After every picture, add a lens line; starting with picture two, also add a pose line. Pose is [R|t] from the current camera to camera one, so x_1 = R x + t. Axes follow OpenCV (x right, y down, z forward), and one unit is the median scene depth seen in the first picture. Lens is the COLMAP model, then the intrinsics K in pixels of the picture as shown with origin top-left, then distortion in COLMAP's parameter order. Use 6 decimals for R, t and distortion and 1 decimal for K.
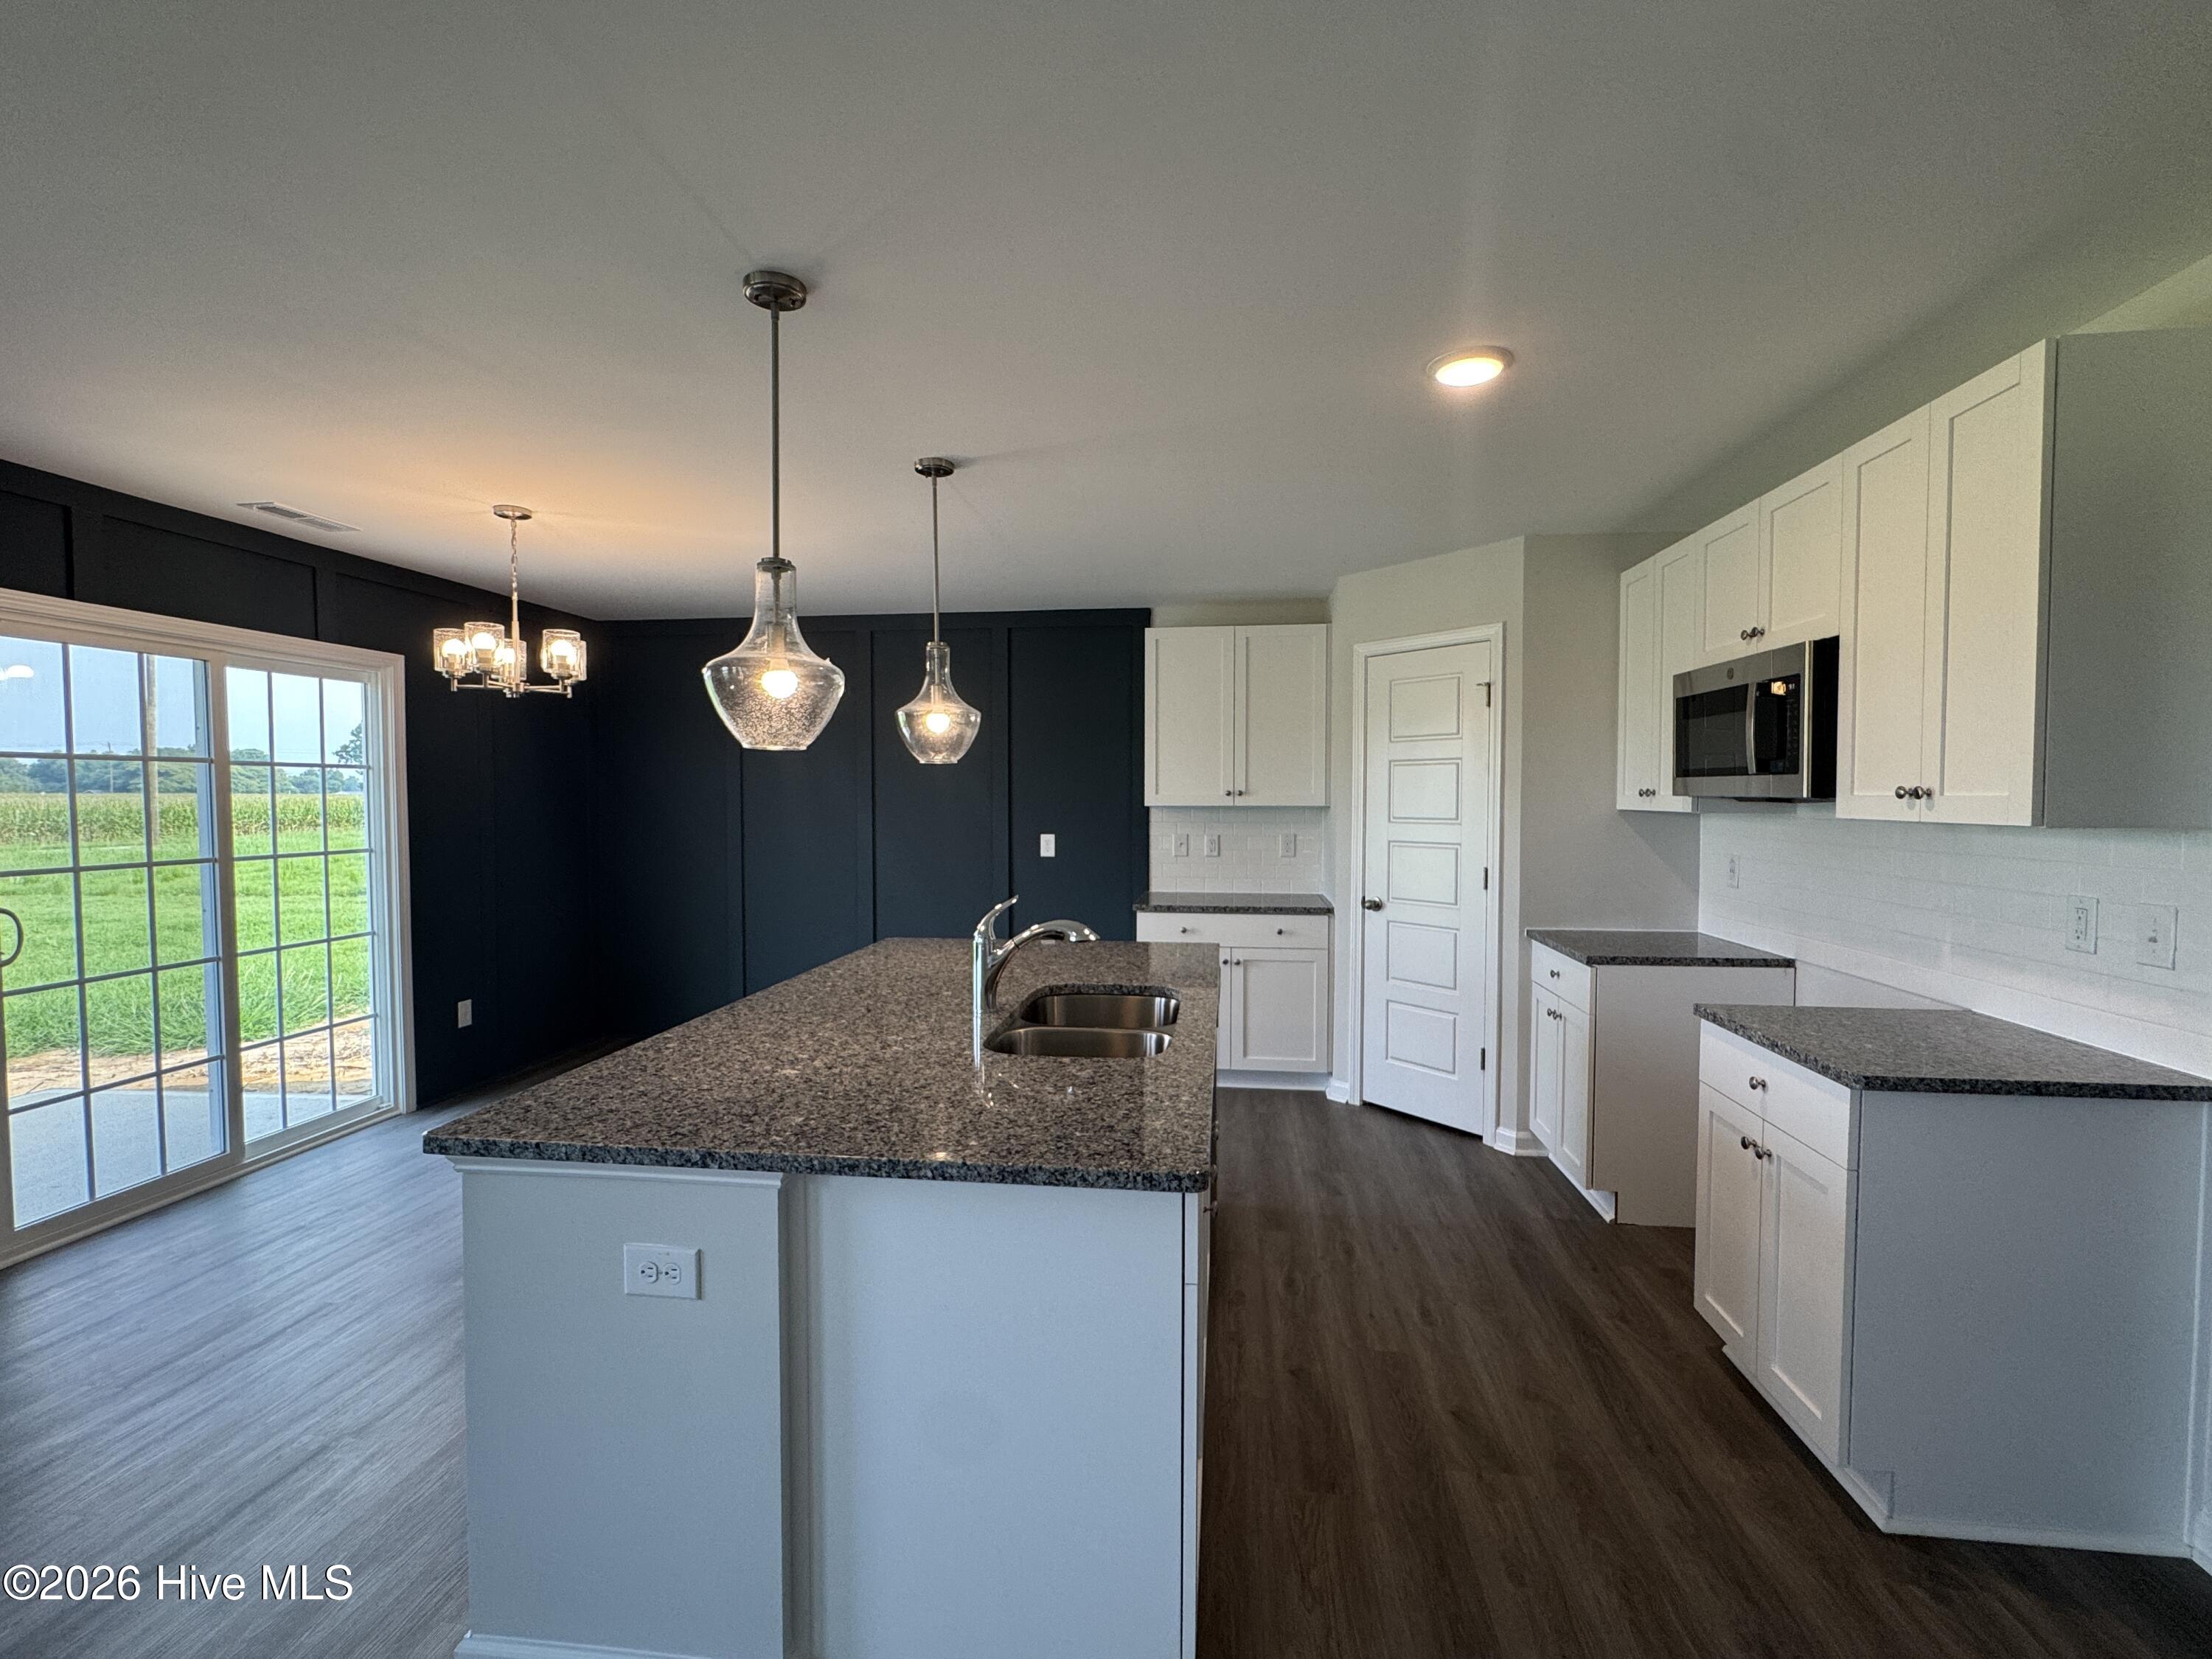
lens RADIAL K [[978.1, 0, 1107.5], [0, 978.1, 830.9], [0, 0, 1]] dist [-0.003896, -0.000557]
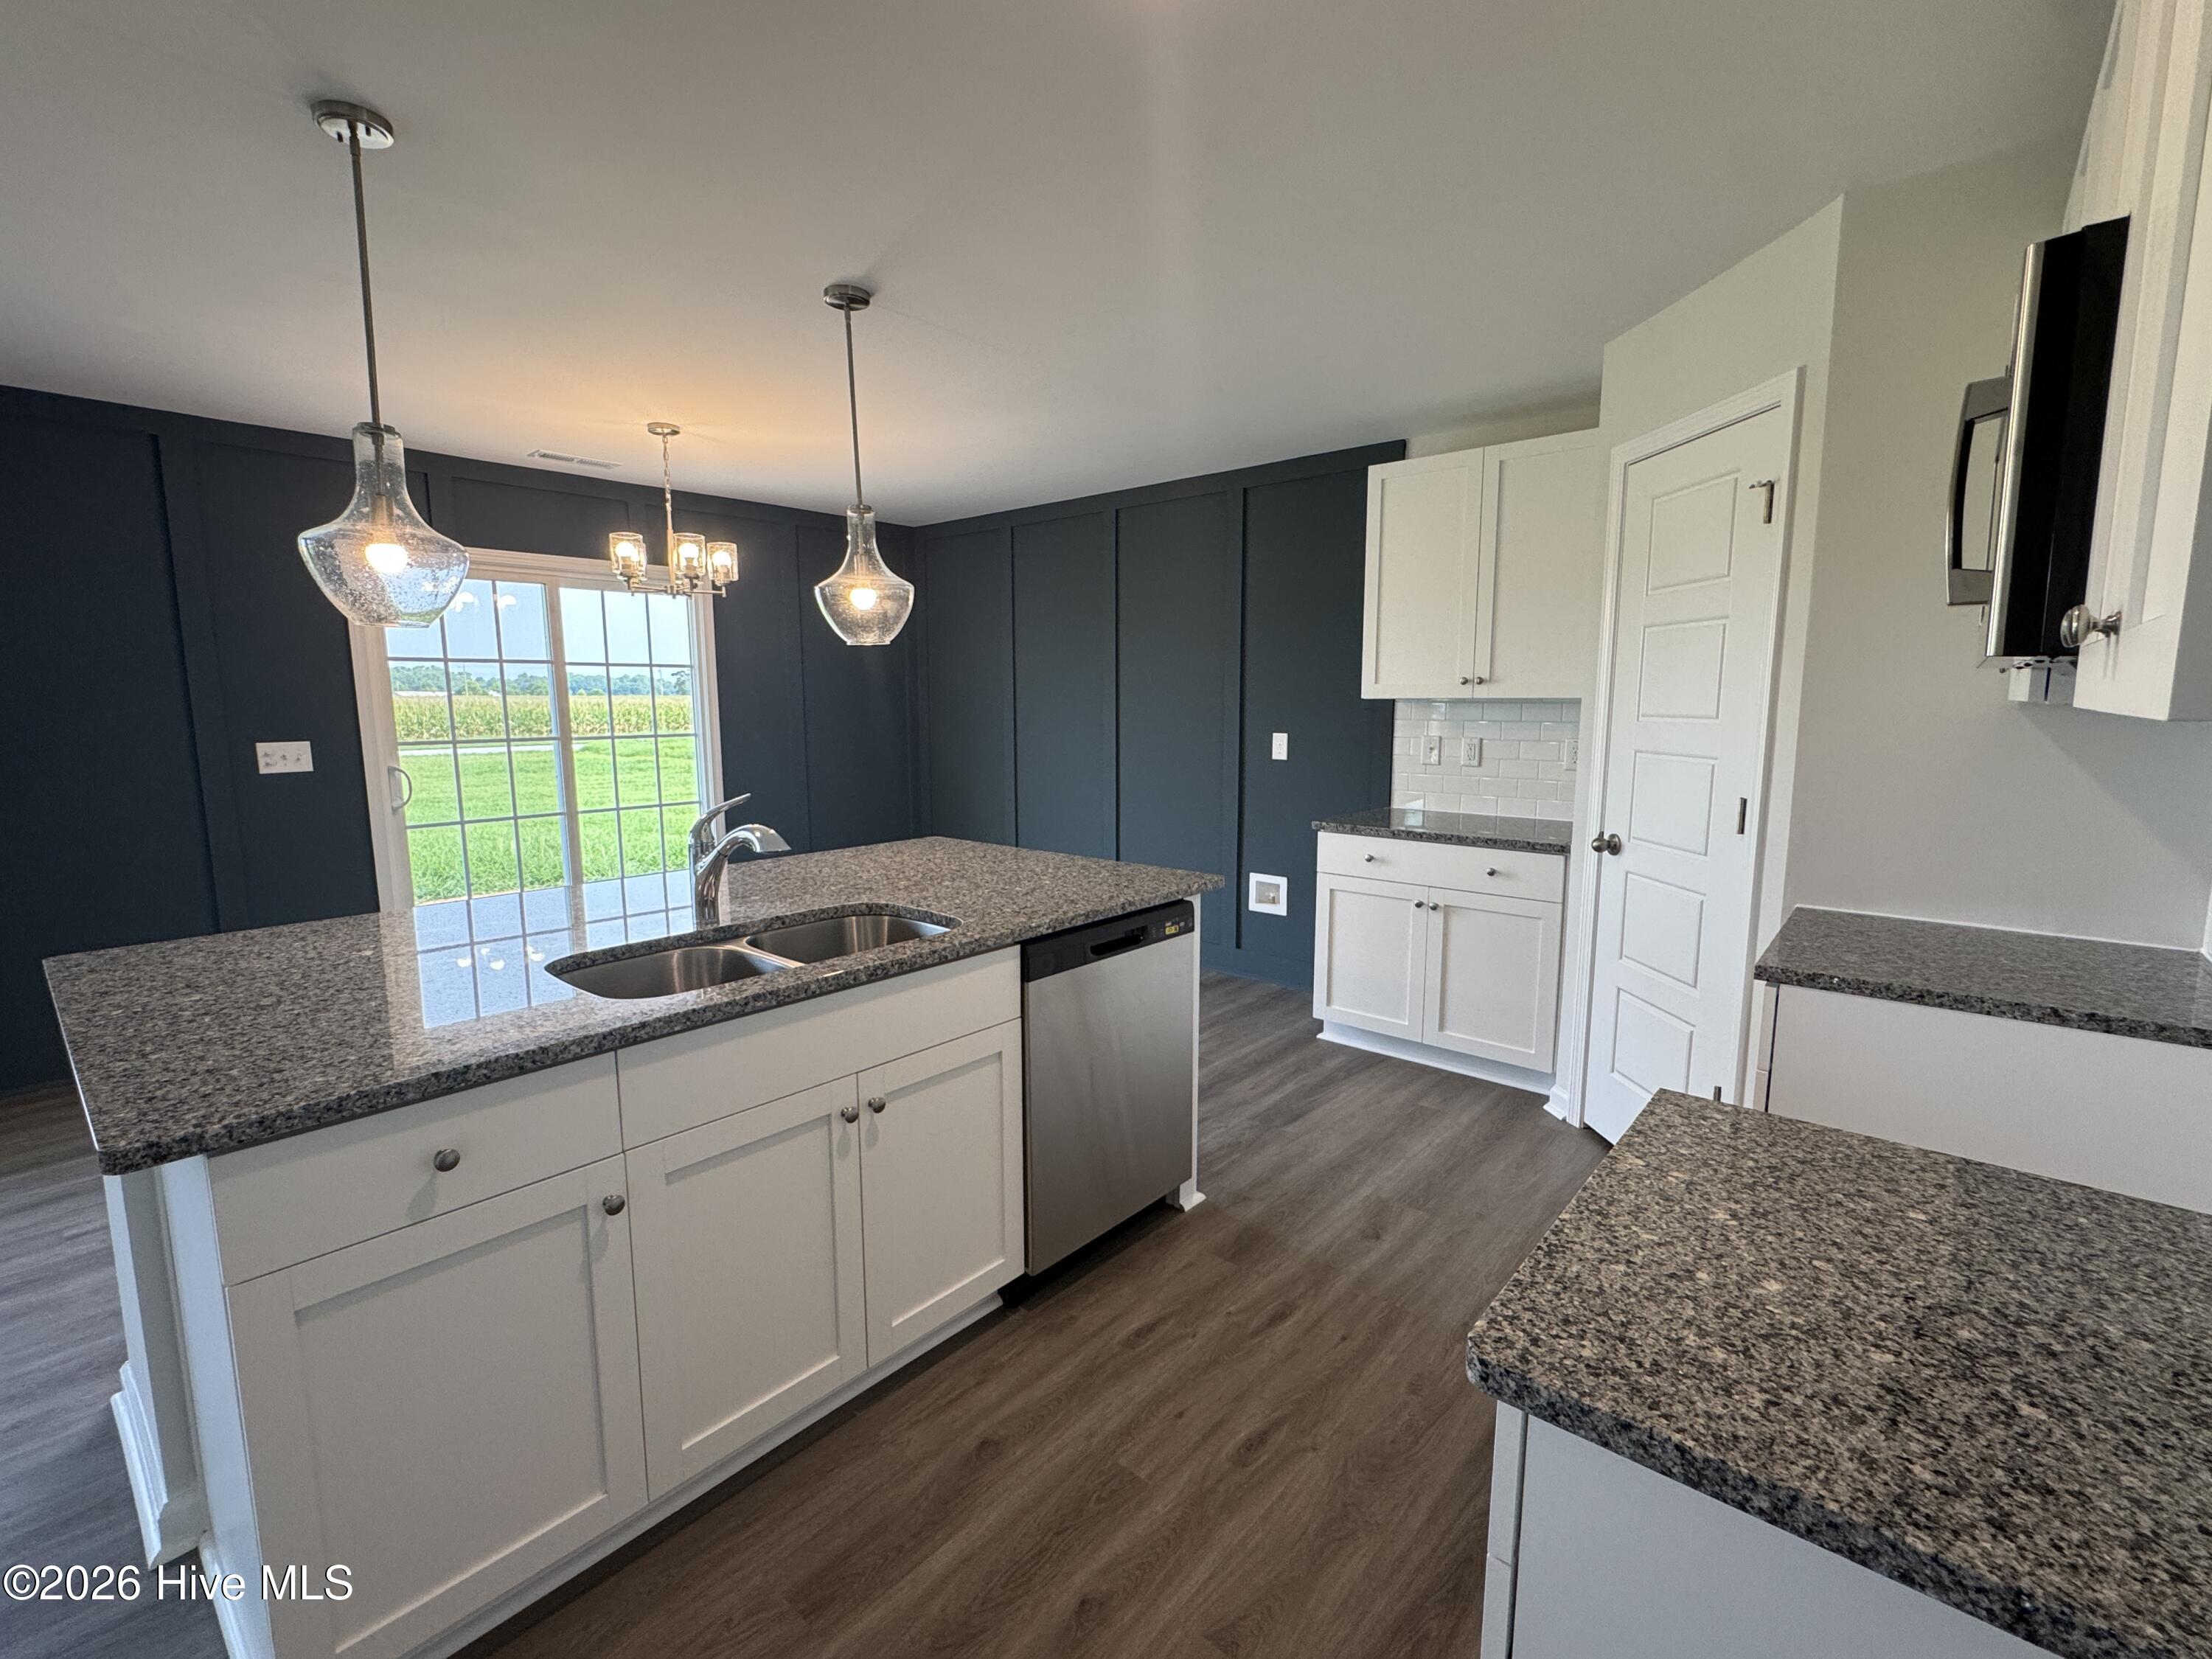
lens RADIAL K [[978.1, 0, 1106.1], [0, 978.1, 832.1], [0, 0, 1]] dist [-0.003896, -0.000557]
pose [[0.831757, 0.073563, -0.550245, 0.425891], [-0.018040, 0.994240, 0.105652, 0.002438], [0.554847, -0.077950, 0.828293, 0.304761]]
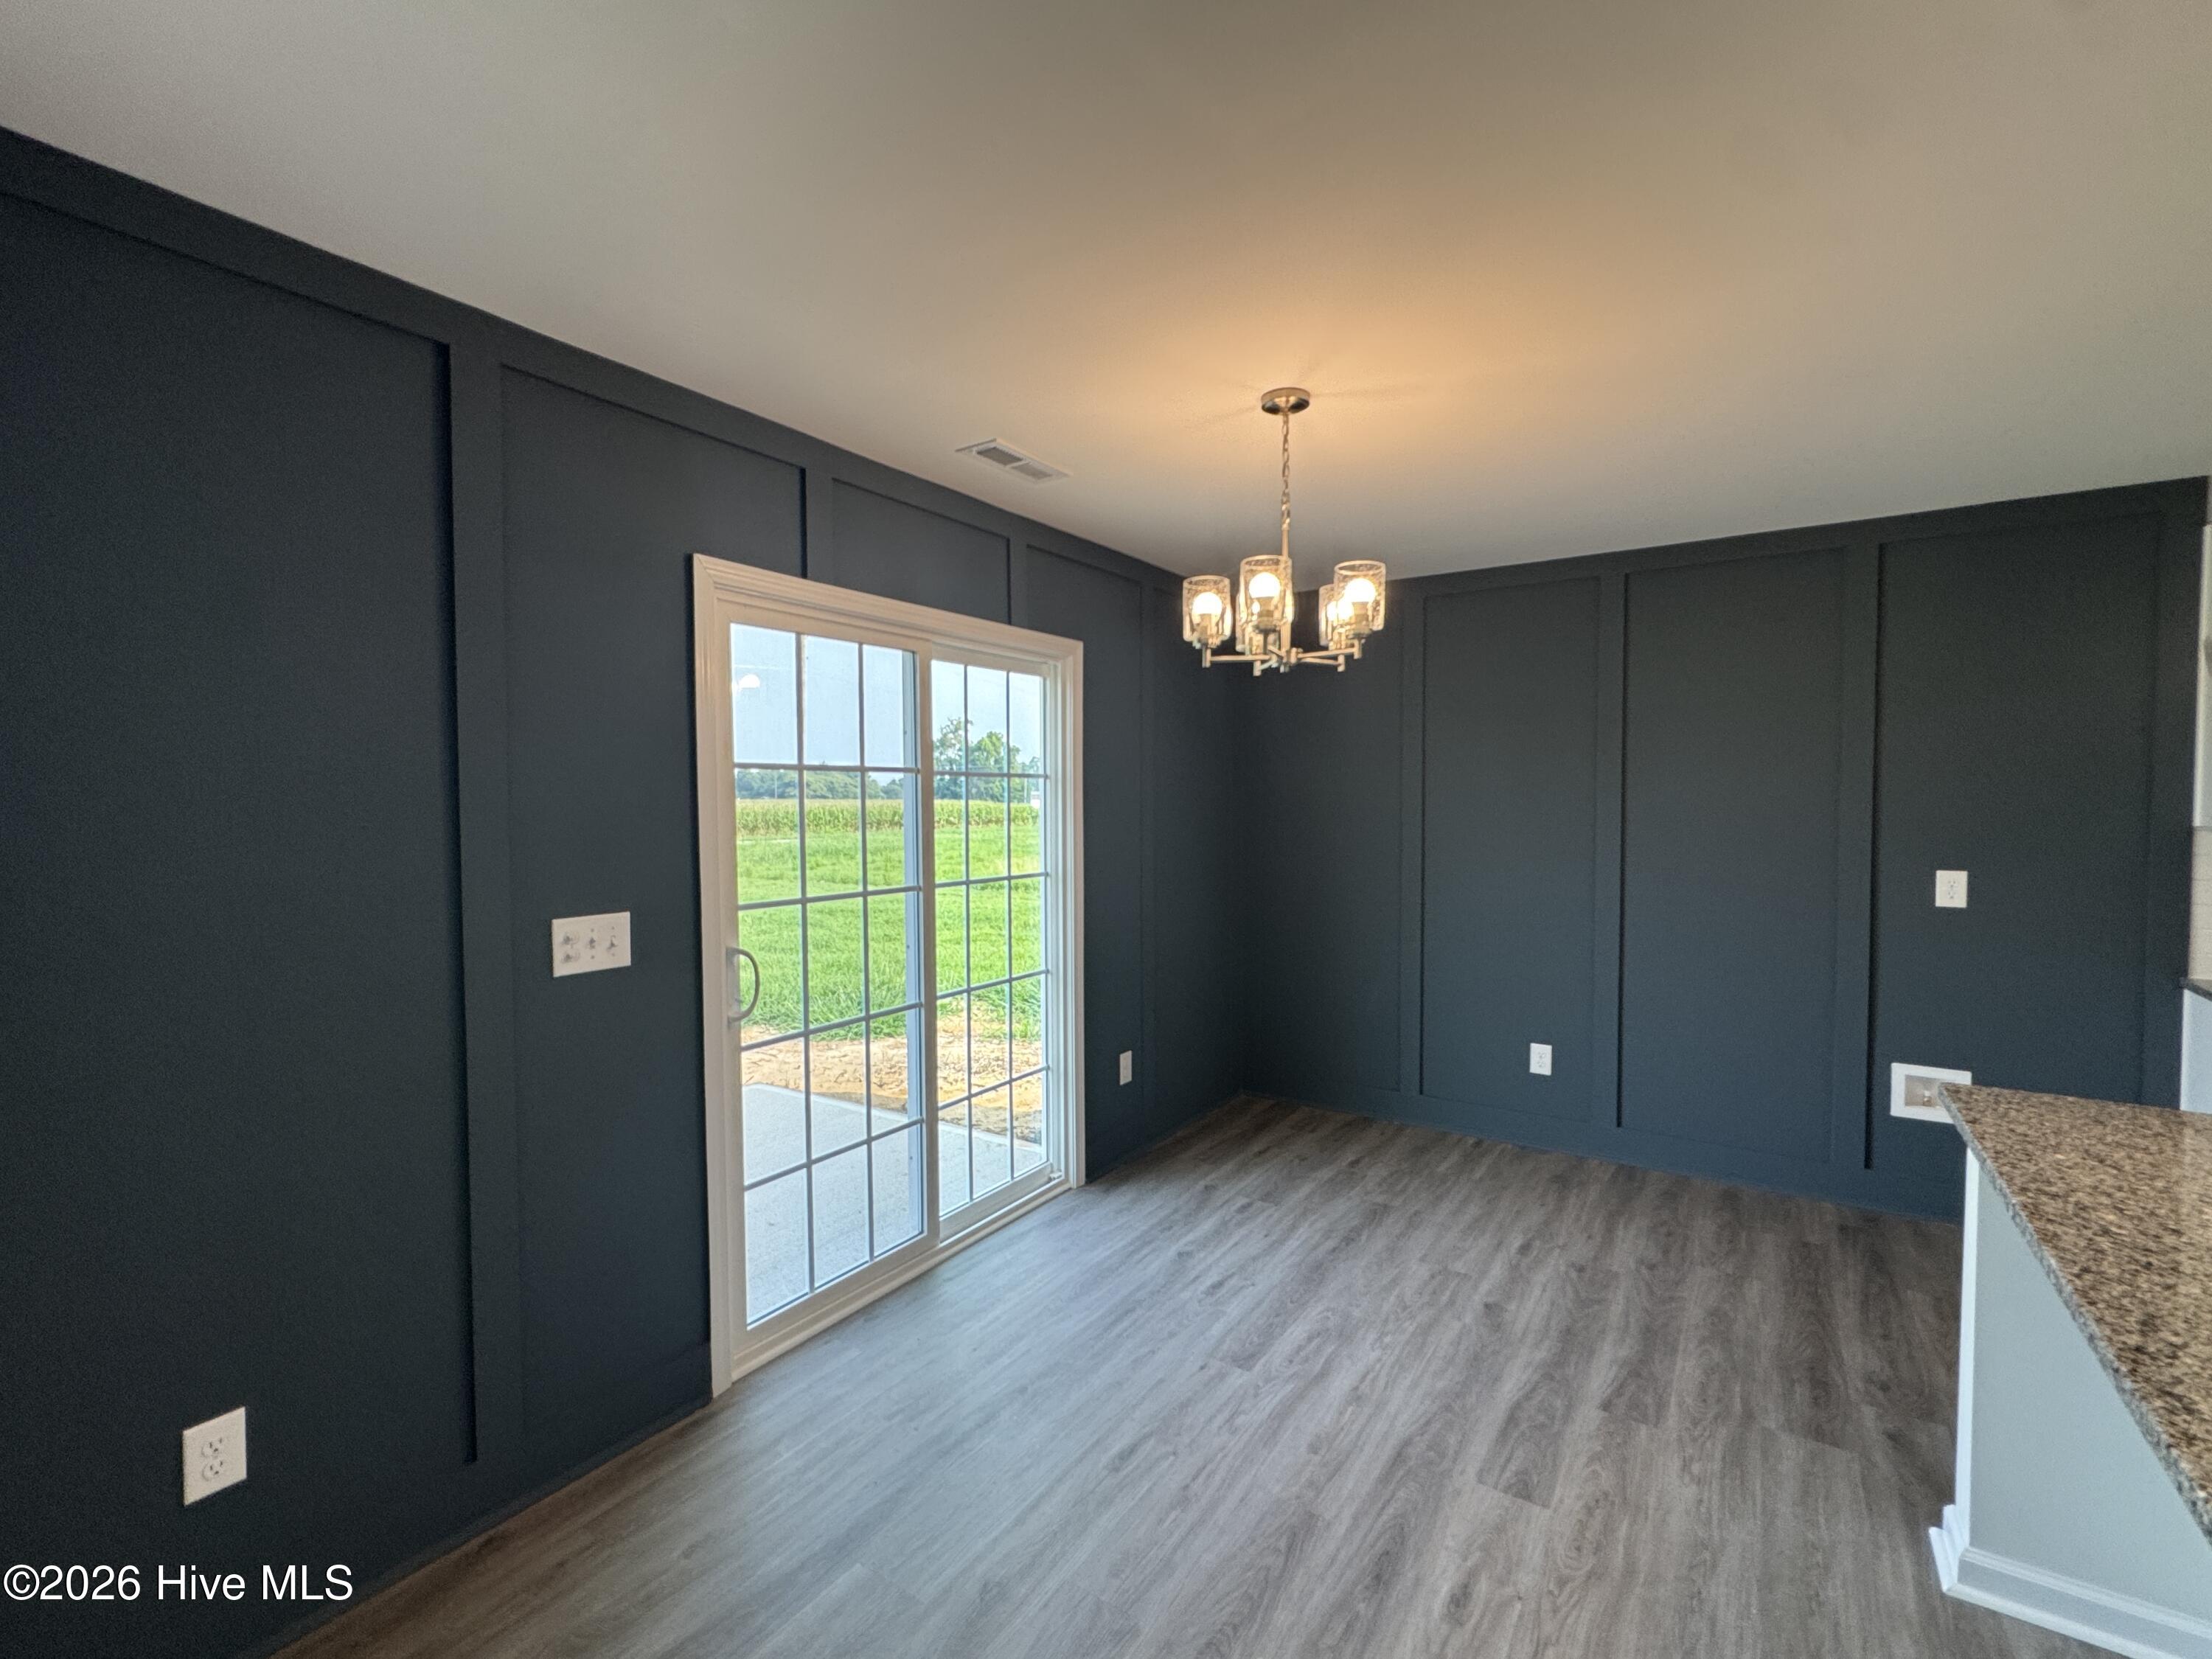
lens RADIAL K [[978.1, 0, 1110.3], [0, 978.1, 835.1], [0, 0, 1]] dist [-0.003896, -0.000557]
pose [[0.892993, 0.014160, -0.449849, -0.383913], [-0.013976, 0.999895, 0.003729, -0.021319], [0.449854, 0.002957, 0.893097, 0.314079]]
